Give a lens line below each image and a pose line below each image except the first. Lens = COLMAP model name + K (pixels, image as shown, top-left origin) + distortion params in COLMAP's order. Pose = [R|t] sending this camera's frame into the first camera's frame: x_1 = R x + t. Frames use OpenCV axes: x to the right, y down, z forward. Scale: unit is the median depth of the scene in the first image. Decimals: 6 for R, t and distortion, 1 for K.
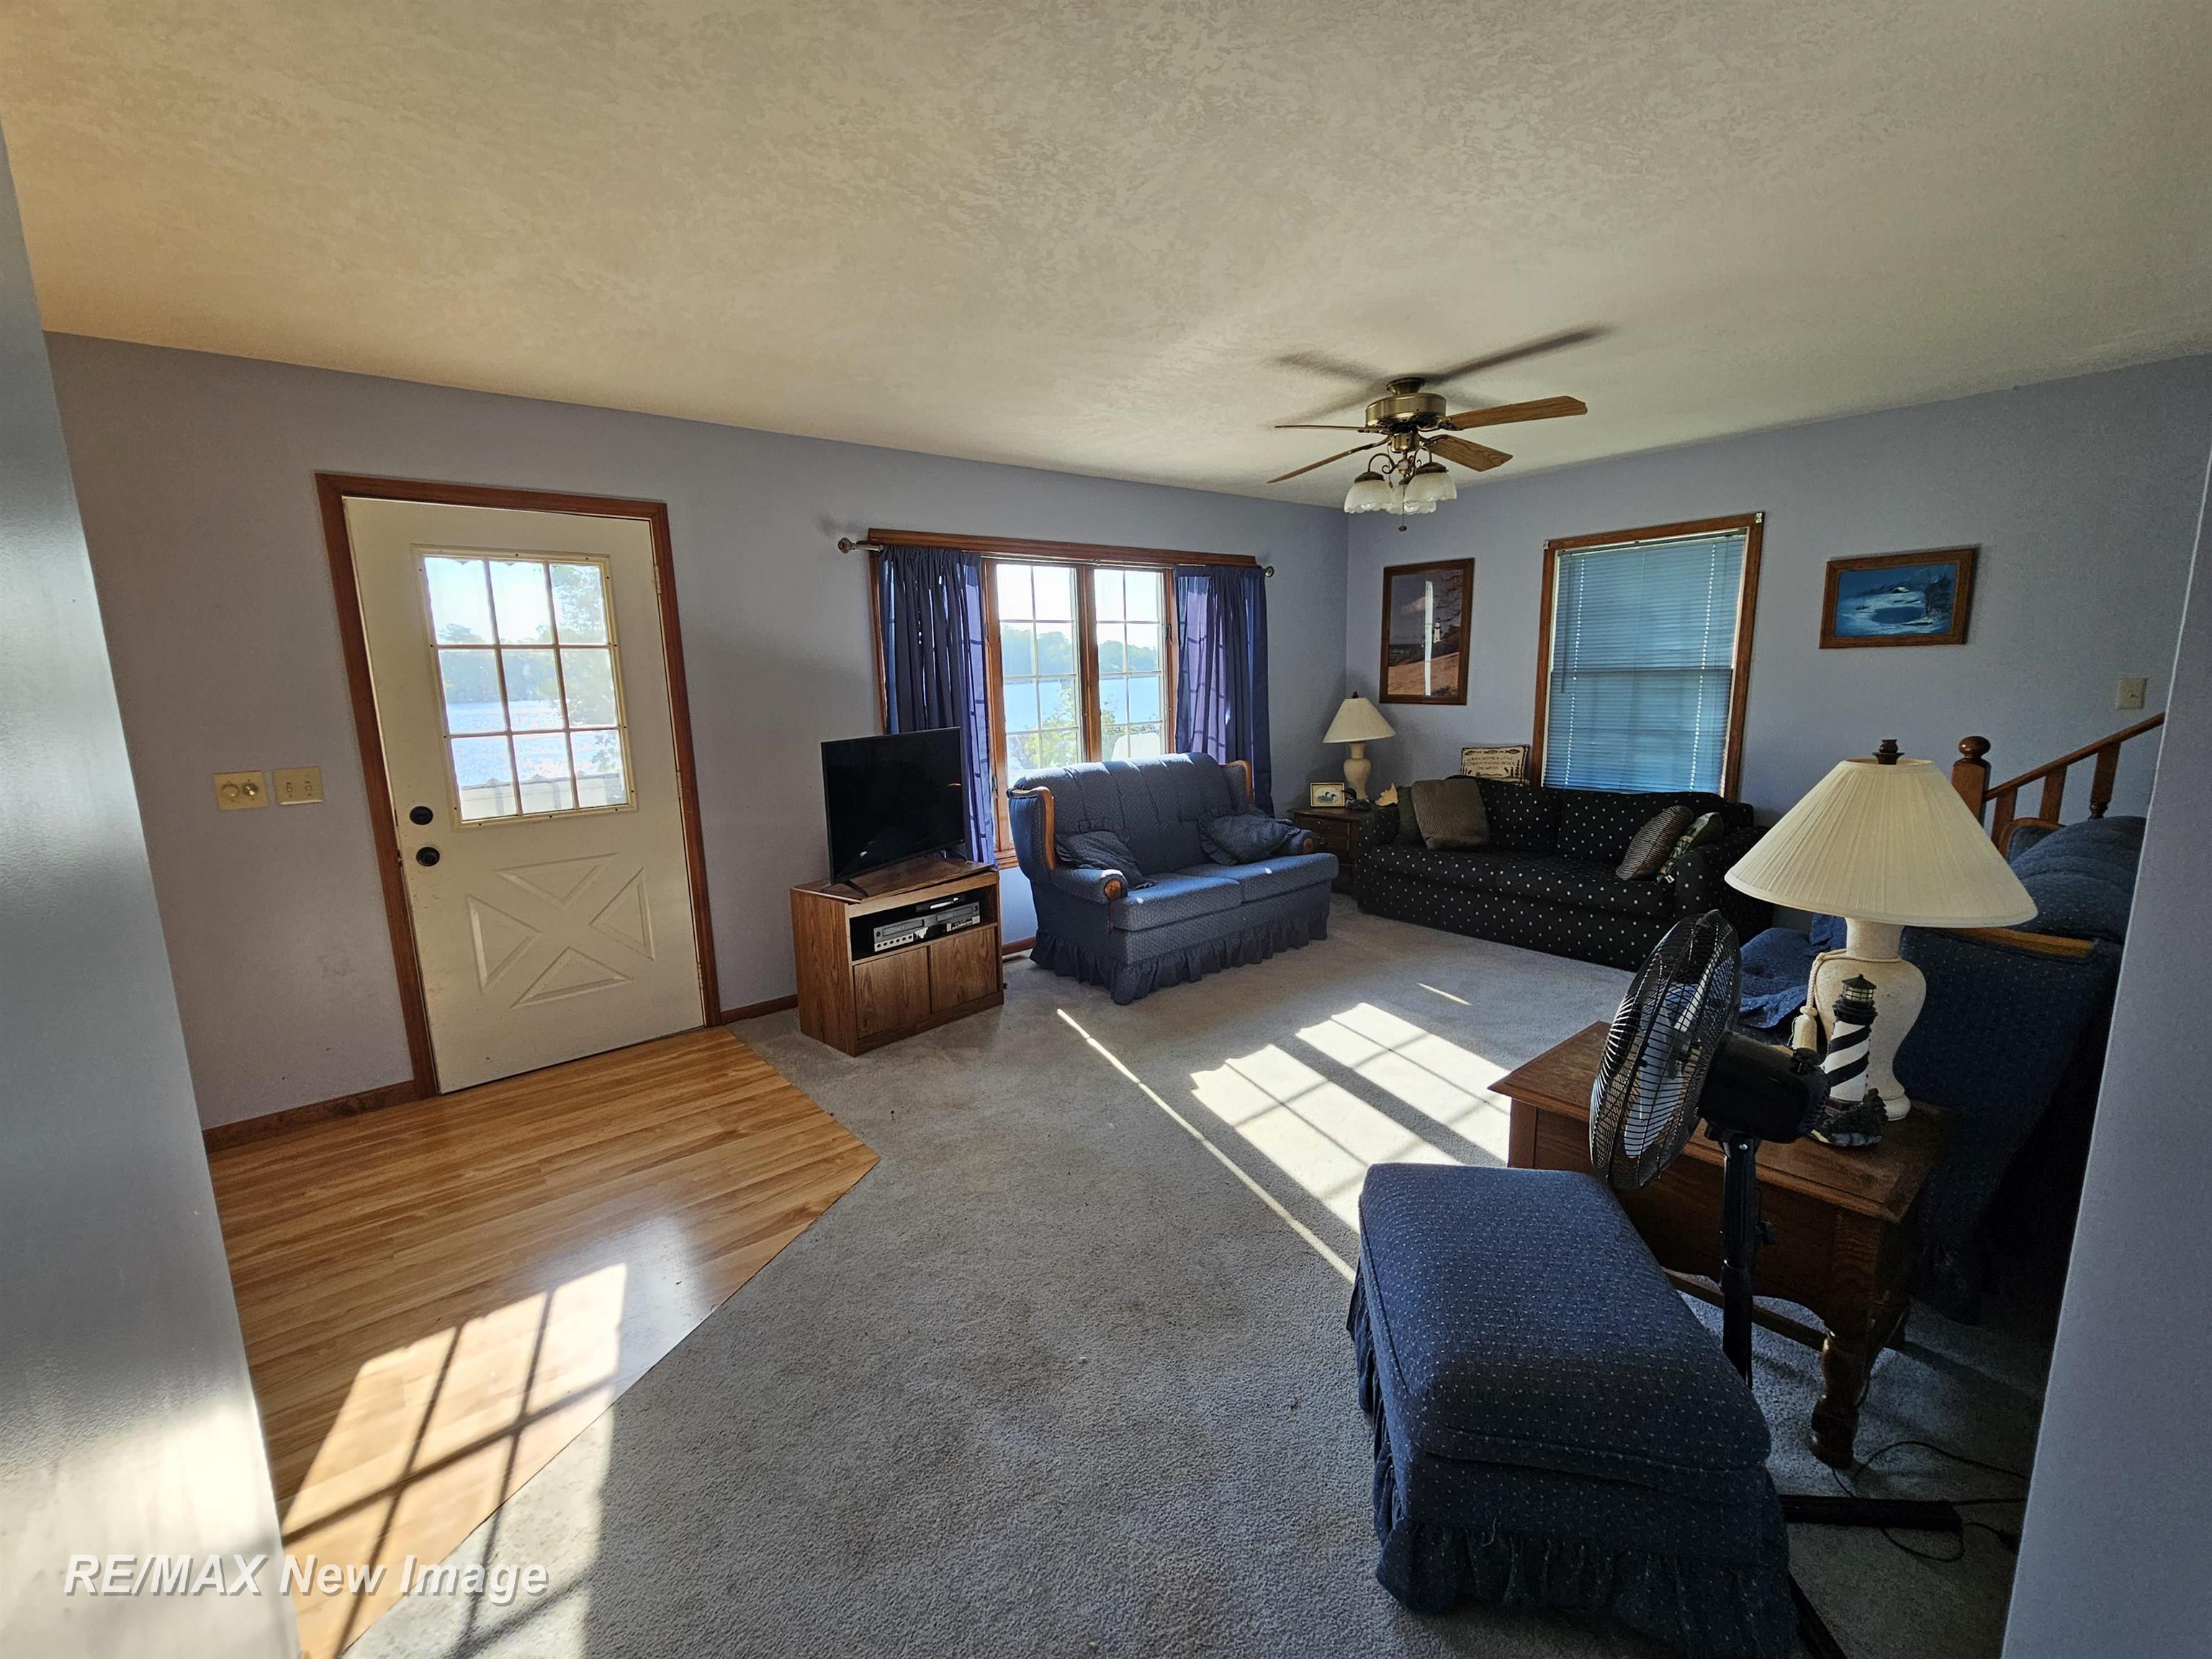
lens RADIAL K [[917.7, 0, 1098.3], [0, 917.7, 836.4], [0, 0, 1]] dist [0.000345, -0.000079]
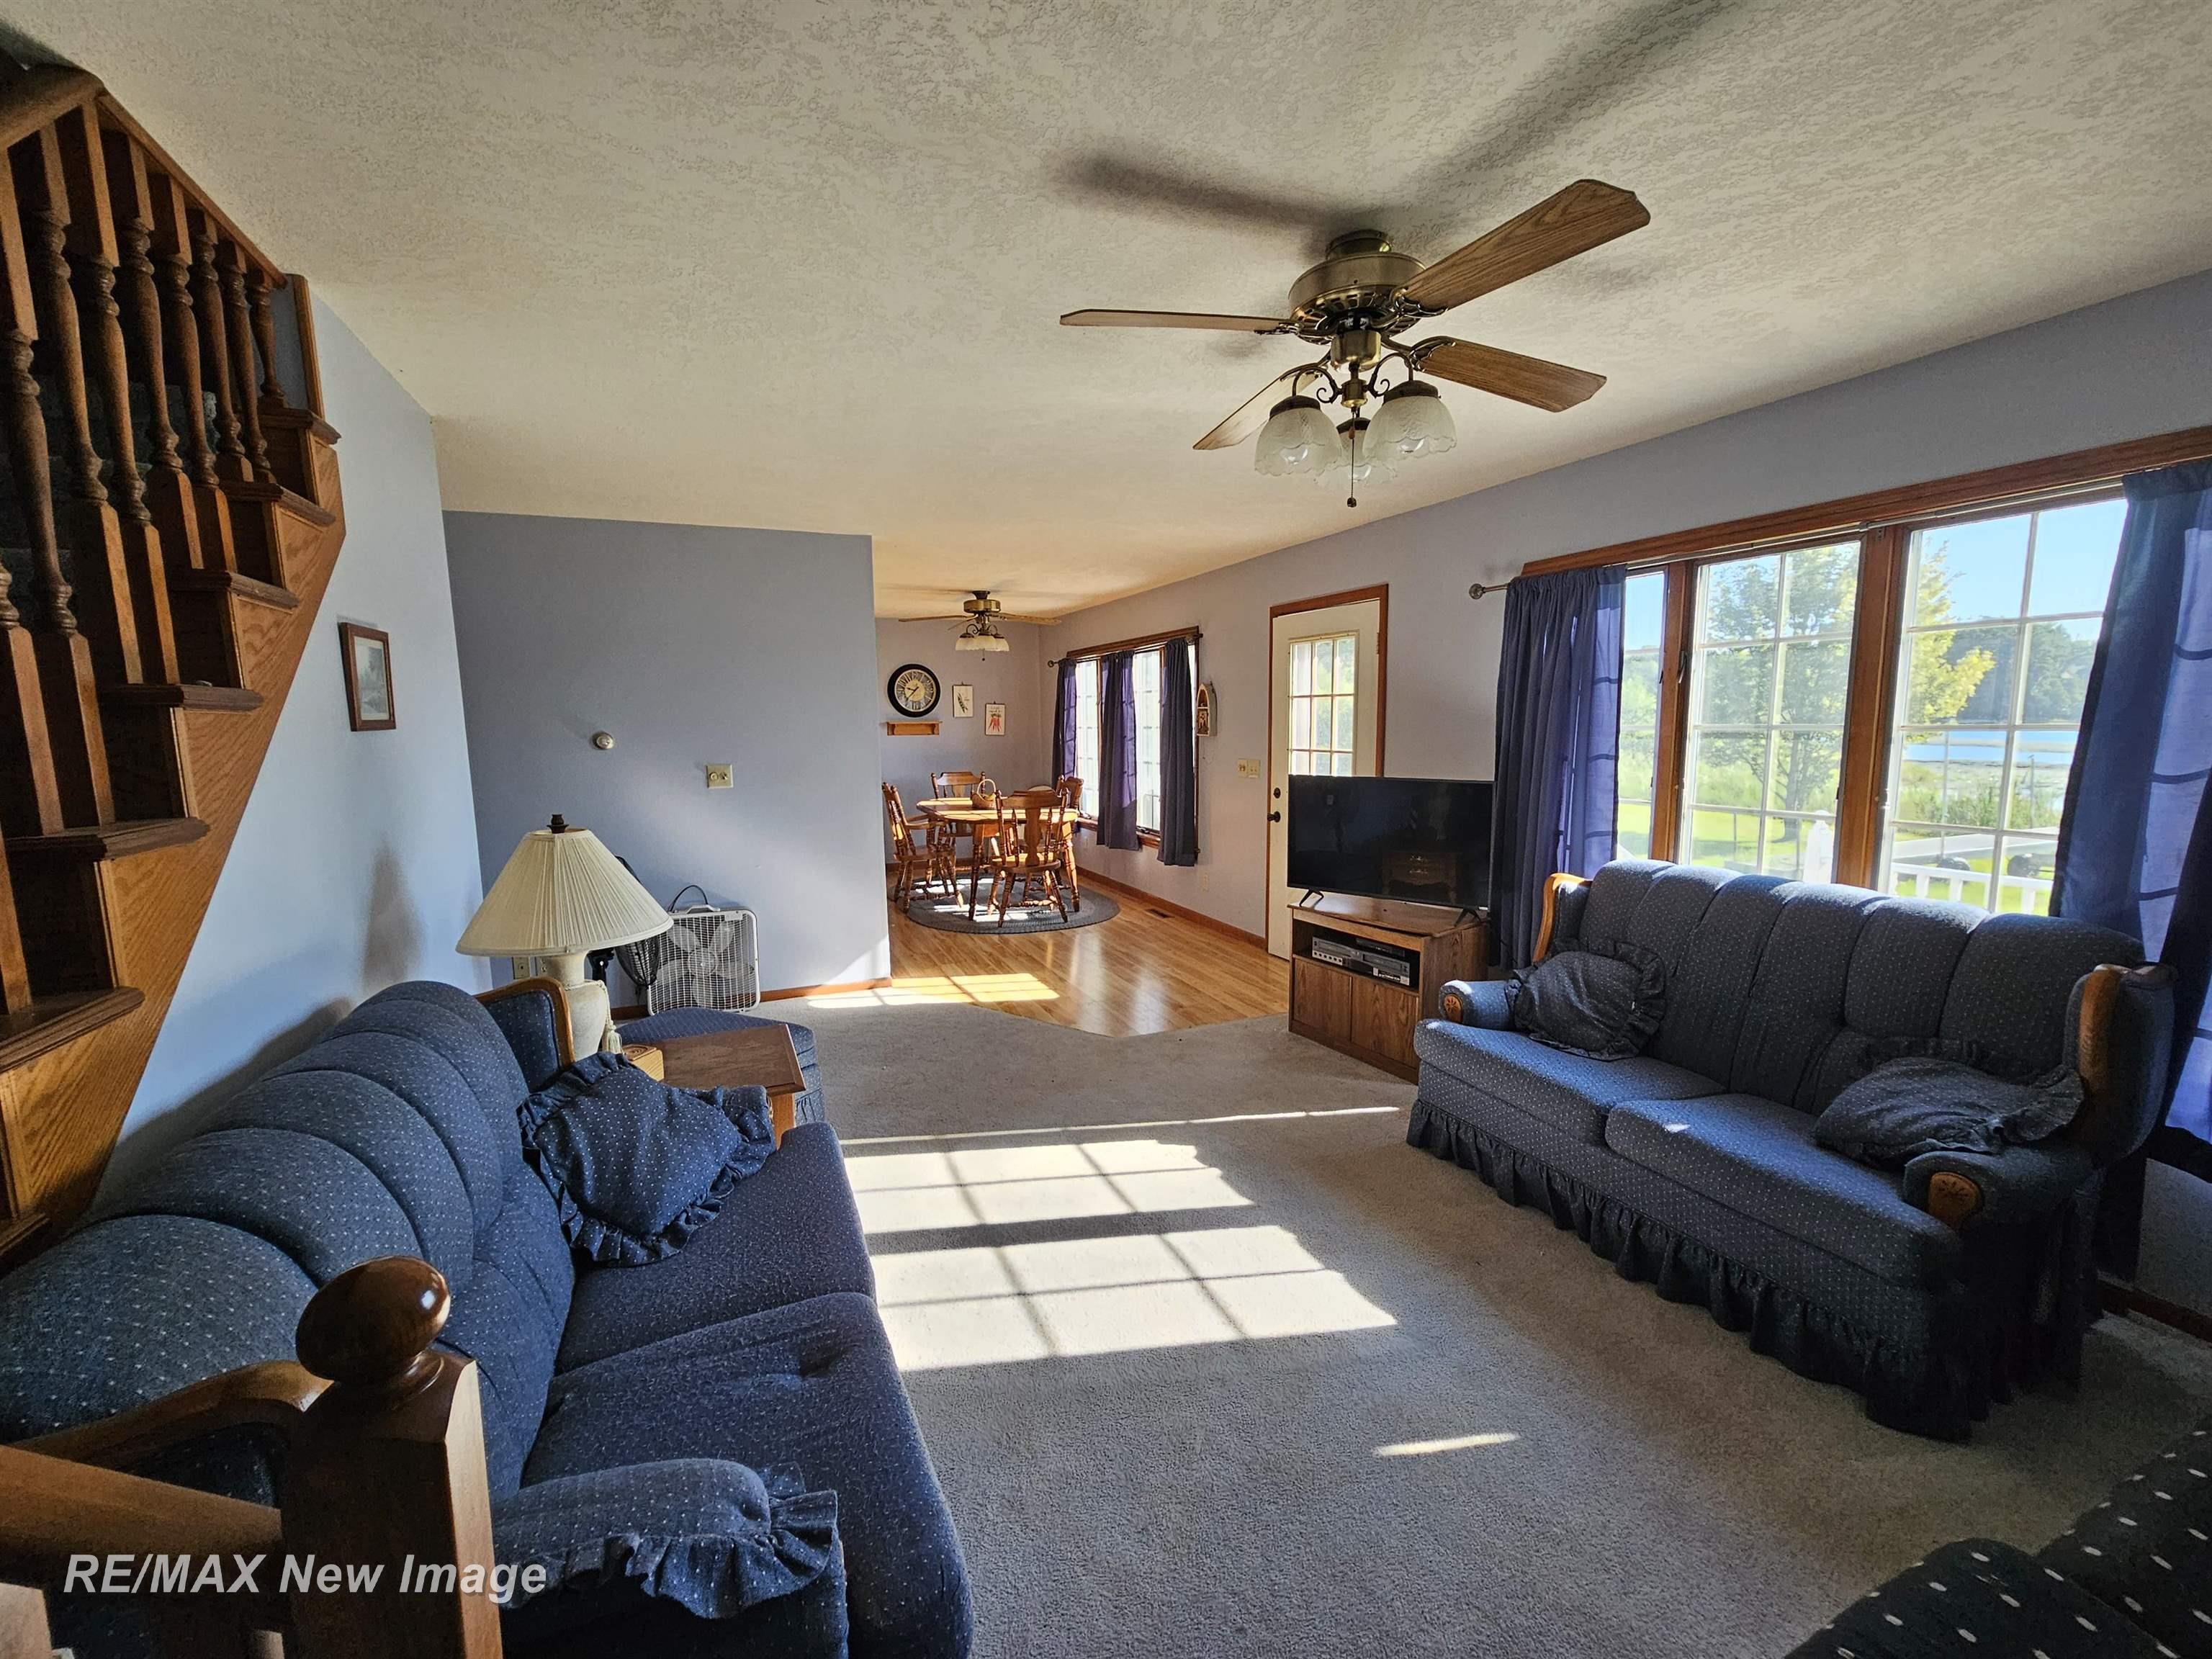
lens RADIAL K [[917.7, 0, 1098.3], [0, 917.7, 836.4], [0, 0, 1]] dist [0.000345, -0.000079]
pose [[-0.274388, 0.154476, -0.949130, 0.746906], [-0.151792, 0.967681, 0.201378, -0.176103], [0.949563, 0.199326, -0.242071, 0.808774]]
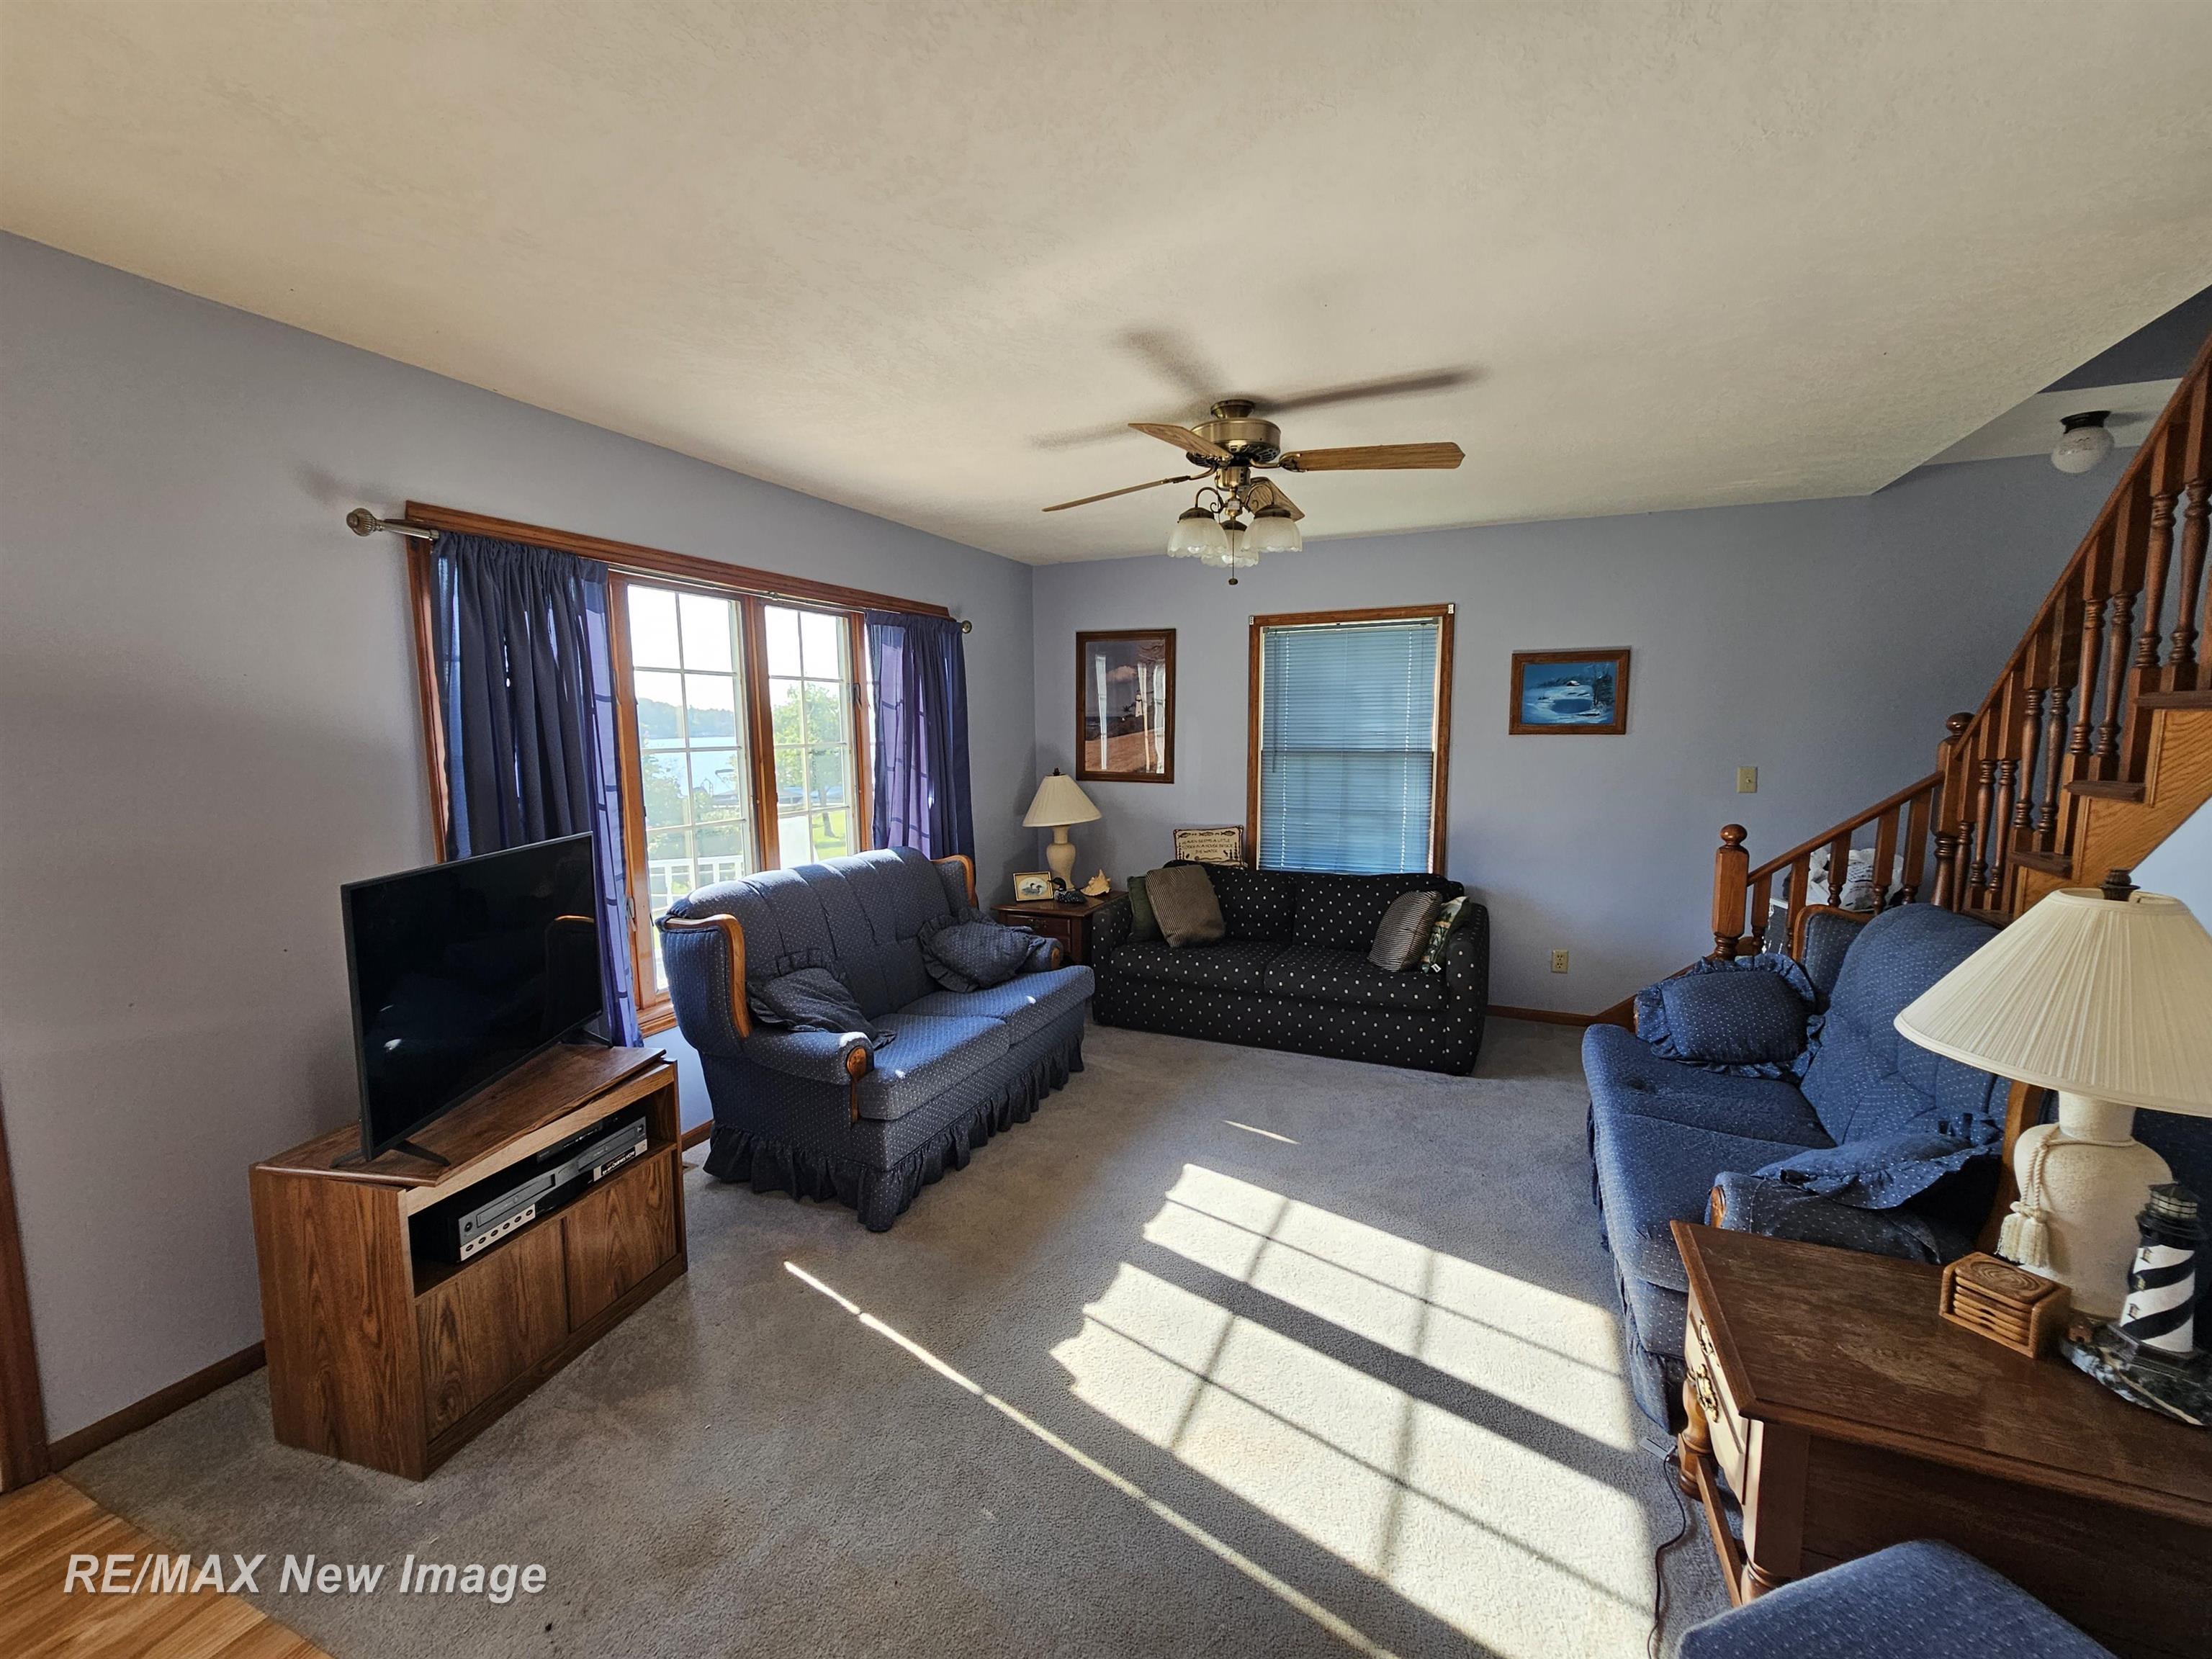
lens RADIAL K [[917.7, 0, 1098.3], [0, 917.7, 836.4], [0, 0, 1]] dist [0.000345, -0.000079]
pose [[0.890399, -0.030239, 0.454175, -0.120211], [0.061301, 0.996667, -0.053821, -0.057542], [-0.451034, 0.075763, 0.889285, 0.272512]]
